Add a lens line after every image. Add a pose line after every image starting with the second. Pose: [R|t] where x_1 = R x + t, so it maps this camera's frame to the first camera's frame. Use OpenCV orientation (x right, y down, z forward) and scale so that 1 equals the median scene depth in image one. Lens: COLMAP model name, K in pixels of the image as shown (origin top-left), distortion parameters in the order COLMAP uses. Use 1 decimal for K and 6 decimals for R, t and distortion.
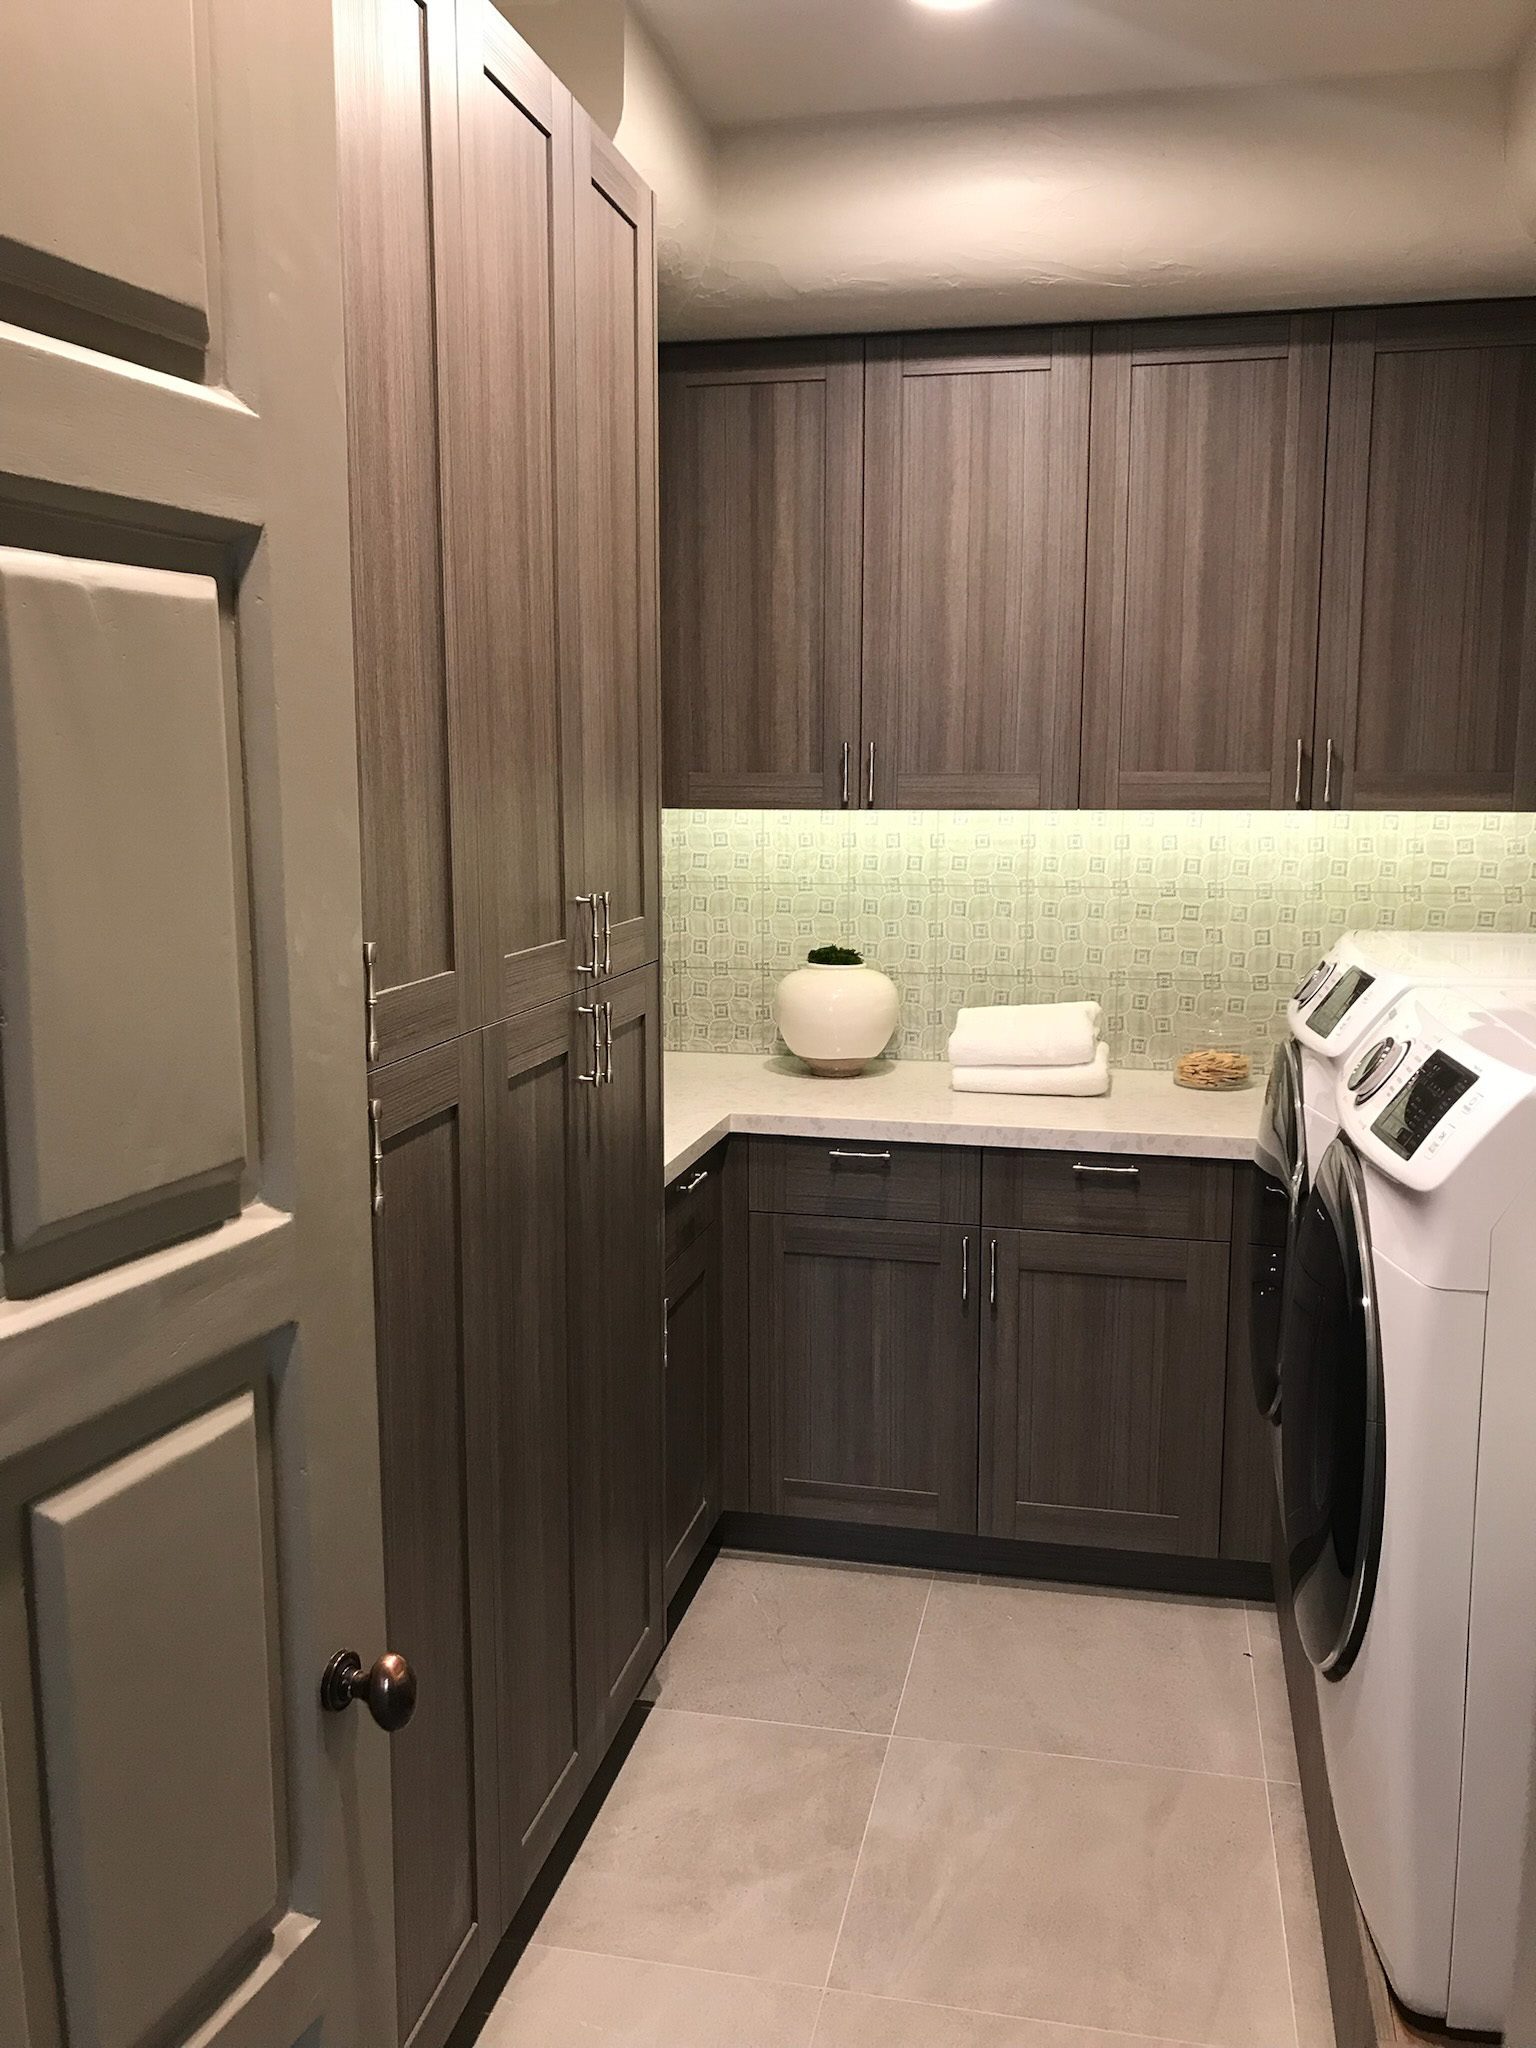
lens RADIAL K [[1681.2, 0, 769.4], [0, 1681.2, 1006.1], [0, 0, 1]] dist [-0.002560, 0.002815]
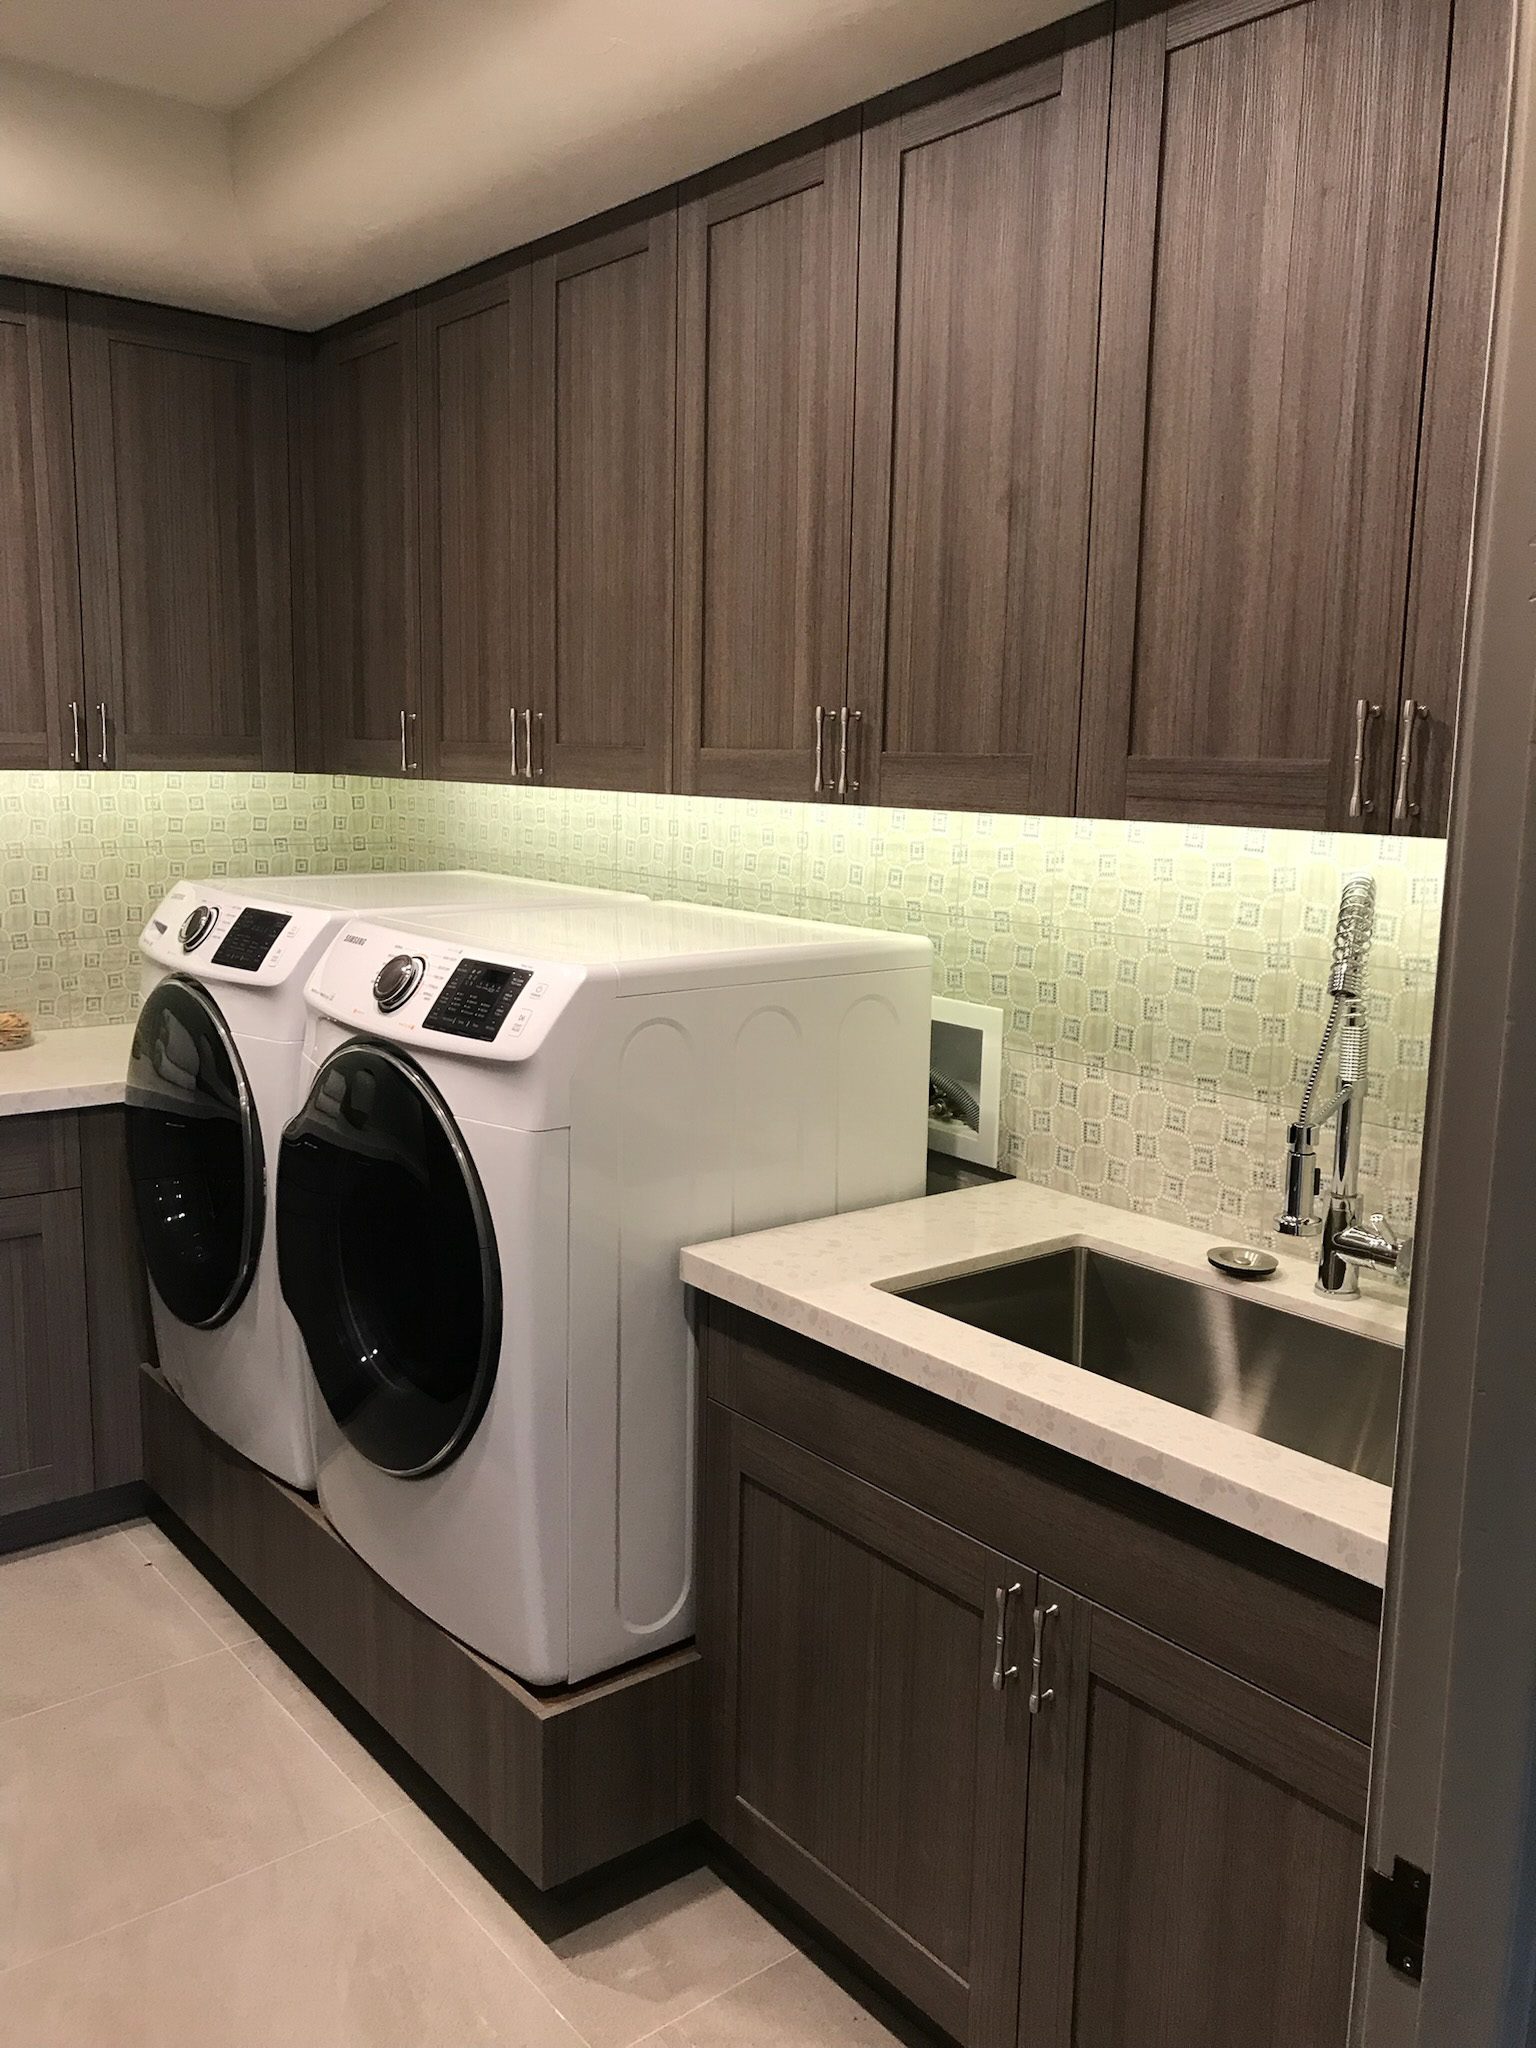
lens RADIAL K [[1703.5, 0, 768.0], [0, 1703.5, 1024.0], [0, 0, 1]] dist [0.008847, 0.002781]
pose [[0.629816, -0.114175, 0.768307, -0.249151], [0.089786, 0.993209, 0.073995, -0.000103], [-0.771538, 0.022381, 0.635790, -0.000594]]
